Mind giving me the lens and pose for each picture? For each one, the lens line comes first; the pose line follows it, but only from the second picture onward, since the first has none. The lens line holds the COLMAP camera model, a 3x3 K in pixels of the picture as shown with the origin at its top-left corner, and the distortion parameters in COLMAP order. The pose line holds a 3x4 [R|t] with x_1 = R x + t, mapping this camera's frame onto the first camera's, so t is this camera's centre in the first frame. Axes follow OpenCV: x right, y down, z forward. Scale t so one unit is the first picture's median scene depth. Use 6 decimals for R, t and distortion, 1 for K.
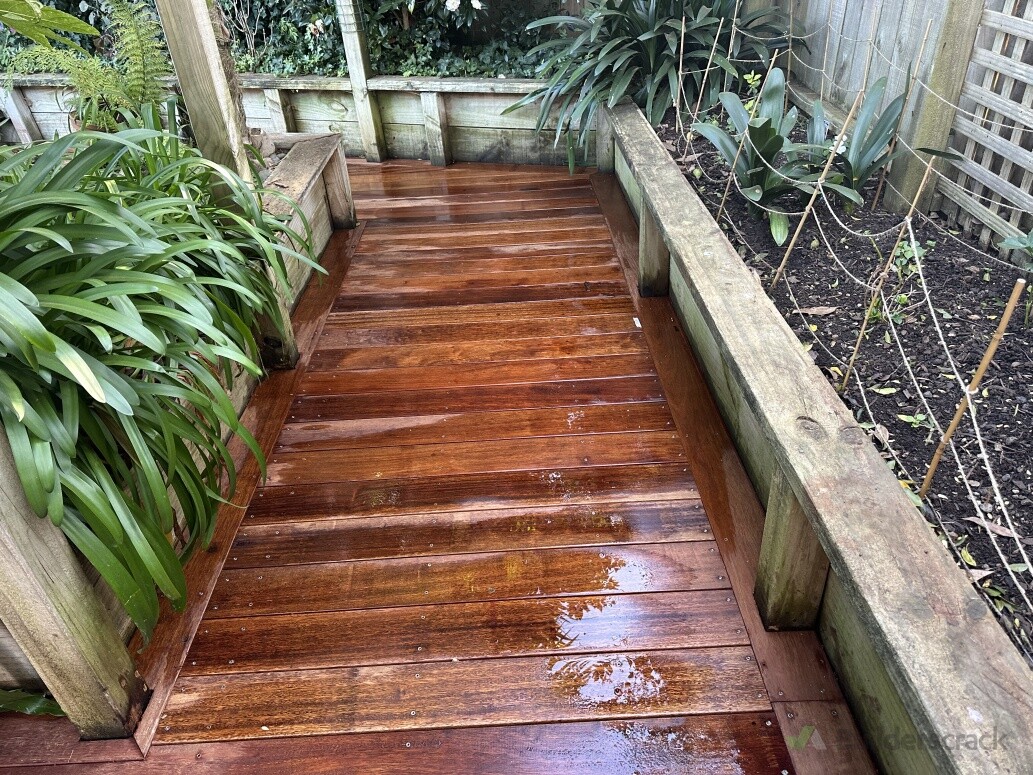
lens RADIAL K [[726.0, 0, 516.5], [0, 726.0, 387.5], [0, 0, 1]] dist [0.074252, -0.083371]
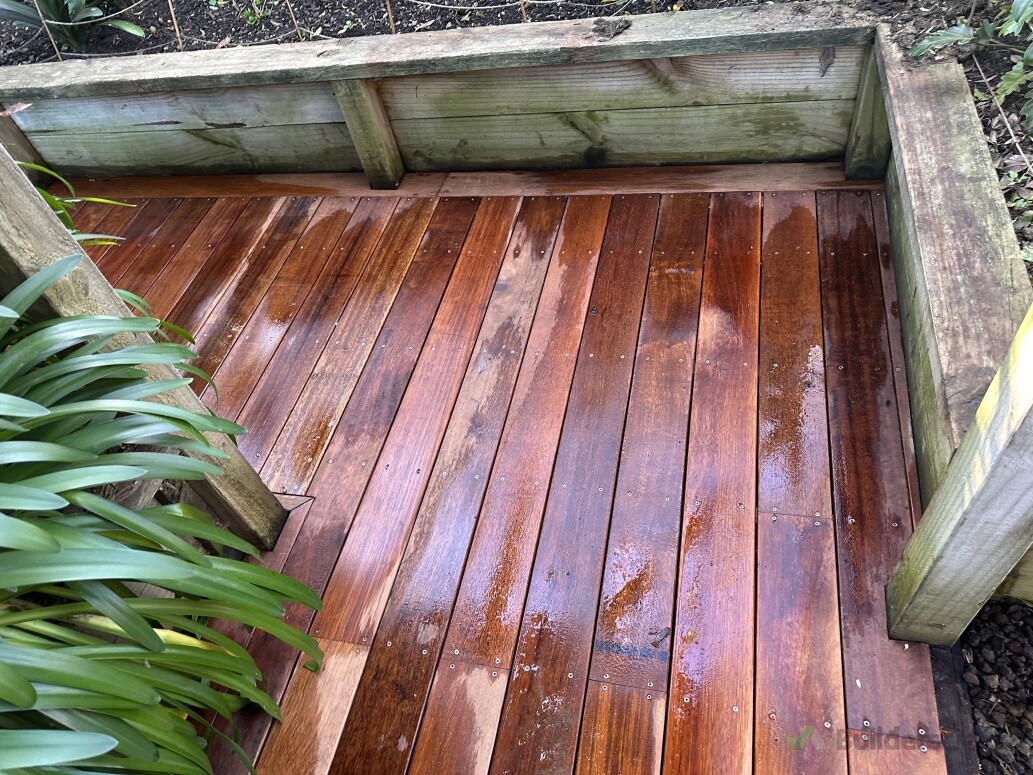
lens RADIAL K [[726.0, 0, 516.5], [0, 726.0, 387.5], [0, 0, 1]] dist [0.074252, -0.083371]
pose [[0.242113, -0.721983, 0.648169, -0.895036], [0.663598, 0.610581, 0.432238, 0.063342], [-0.707827, 0.325473, 0.626935, -0.074314]]
